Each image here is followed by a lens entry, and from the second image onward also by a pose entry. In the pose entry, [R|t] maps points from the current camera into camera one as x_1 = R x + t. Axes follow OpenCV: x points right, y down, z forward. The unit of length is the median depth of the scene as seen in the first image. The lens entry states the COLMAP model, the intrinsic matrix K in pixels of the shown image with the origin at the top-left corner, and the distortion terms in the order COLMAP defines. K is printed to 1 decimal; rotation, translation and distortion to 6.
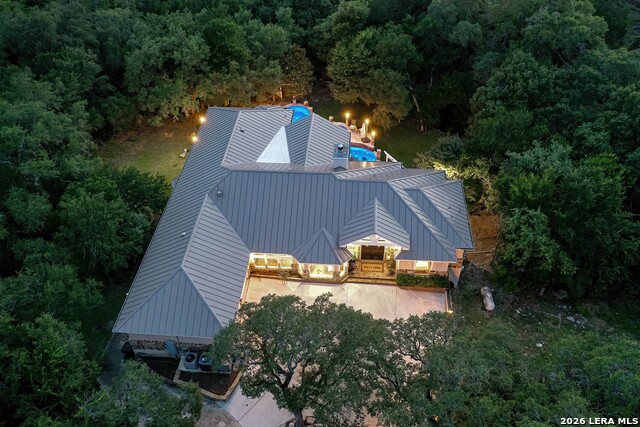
lens RADIAL K [[506.8, 0, 320.0], [0, 506.8, 213.5], [0, 0, 1]] dist [-0.003040, 0.007844]
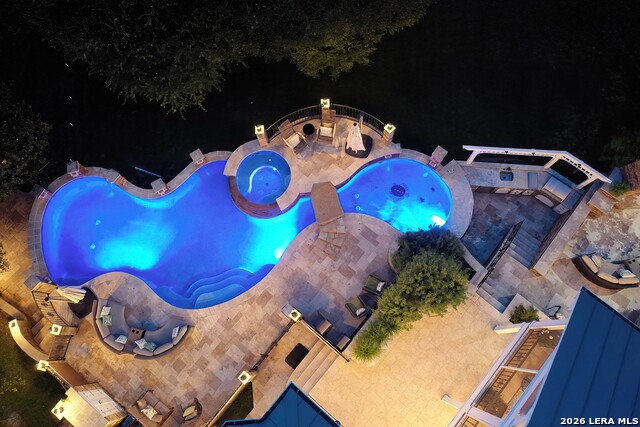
lens RADIAL K [[506.8, 0, 320.0], [0, 506.8, 213.5], [0, 0, 1]] dist [-0.003040, 0.007844]
pose [[0.586616, -0.783321, 0.205644, -0.028129], [0.577376, 0.582569, 0.572057, -0.326328], [-0.567907, -0.216844, 0.794016, 0.751547]]
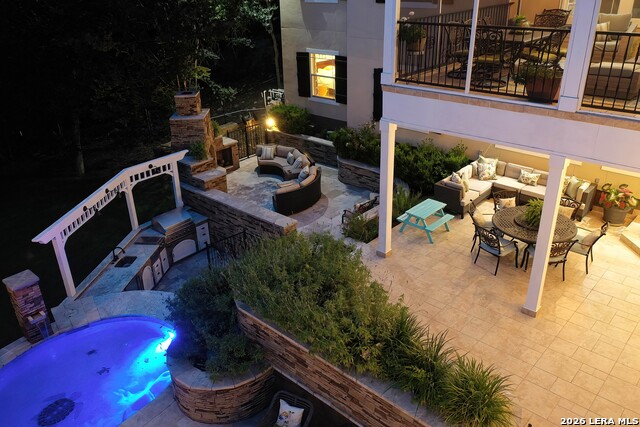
lens RADIAL K [[506.8, 0, 320.0], [0, 506.8, 213.5], [0, 0, 1]] dist [-0.003040, 0.007844]
pose [[-0.784307, -0.230543, 0.575945, -0.038519], [0.459303, 0.408274, 0.788894, -0.206249], [-0.417017, 0.883268, -0.214323, 0.950073]]
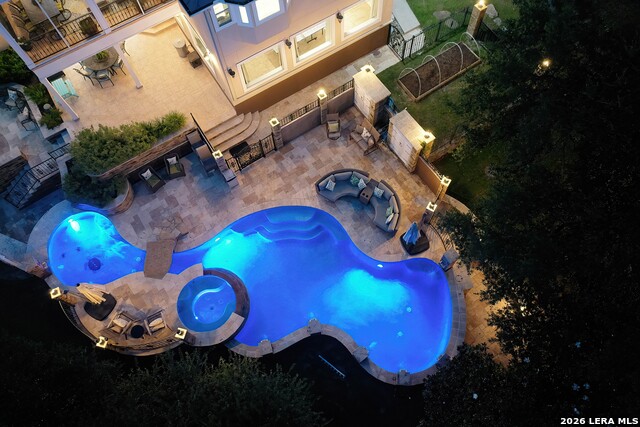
lens RADIAL K [[506.8, 0, 320.0], [0, 506.8, 213.5], [0, 0, 1]] dist [-0.003040, 0.007844]
pose [[-0.800207, 0.569251, -0.188736, 0.008464], [-0.380652, -0.238906, 0.893324, -0.467663], [0.463436, 0.786687, 0.407861, 0.902045]]
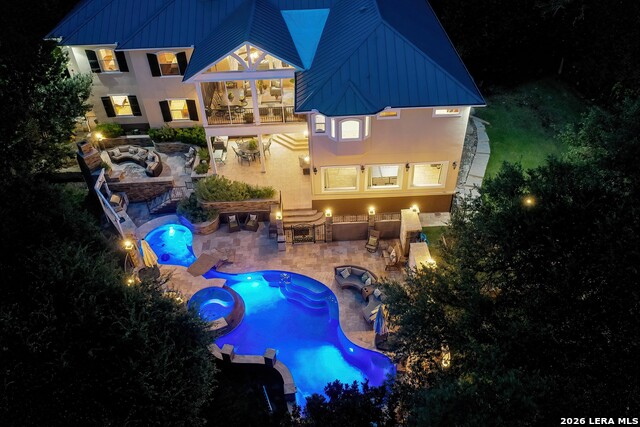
lens RADIAL K [[506.8, 0, 320.0], [0, 506.8, 213.5], [0, 0, 1]] dist [-0.003040, 0.007844]
pose [[-0.992832, 0.107829, -0.051555, -0.035652], [-0.041709, 0.091648, 0.994918, -0.582903], [0.112006, 0.989936, -0.086494, 1.015288]]
